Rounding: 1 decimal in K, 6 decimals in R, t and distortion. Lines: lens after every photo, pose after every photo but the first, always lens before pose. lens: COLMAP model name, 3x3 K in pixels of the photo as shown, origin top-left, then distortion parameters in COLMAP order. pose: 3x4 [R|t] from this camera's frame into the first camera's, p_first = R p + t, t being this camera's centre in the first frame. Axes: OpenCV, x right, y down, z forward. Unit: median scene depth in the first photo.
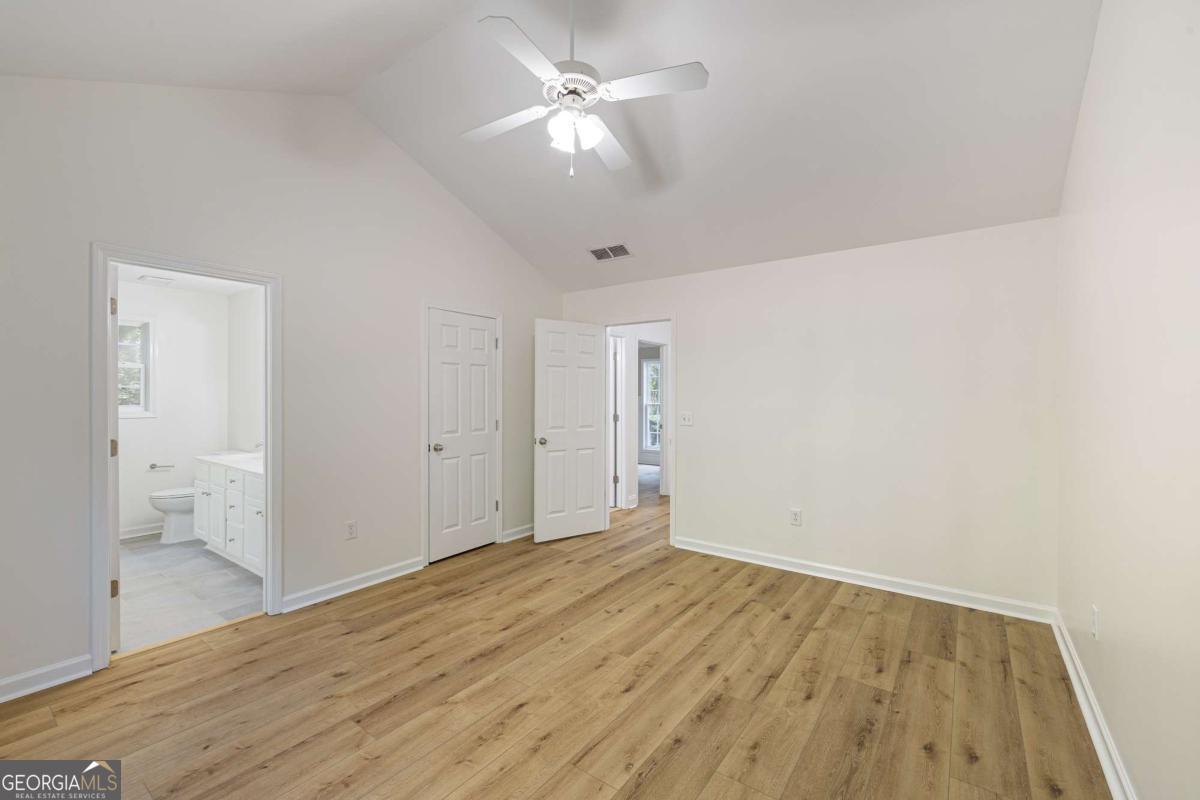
lens RADIAL K [[502.3, 0, 601.3], [0, 502.3, 392.5], [0, 0, 1]] dist [0.000091, 0.000227]
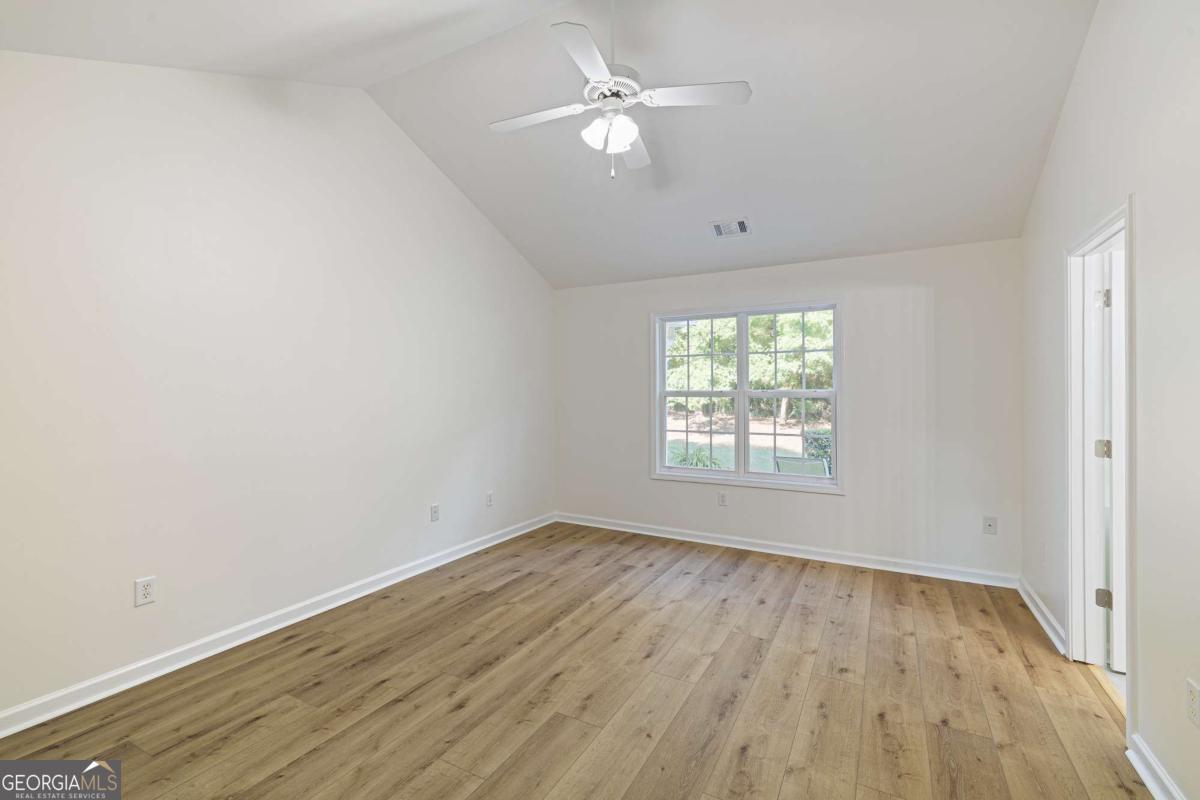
lens RADIAL K [[502.3, 0, 601.3], [0, 502.3, 392.5], [0, 0, 1]] dist [0.000091, 0.000227]
pose [[-0.990459, -0.001401, -0.137800, 0.102831], [-0.000919, 0.999993, -0.003567, 0.009123], [0.137804, -0.003406, -0.990454, 1.999857]]
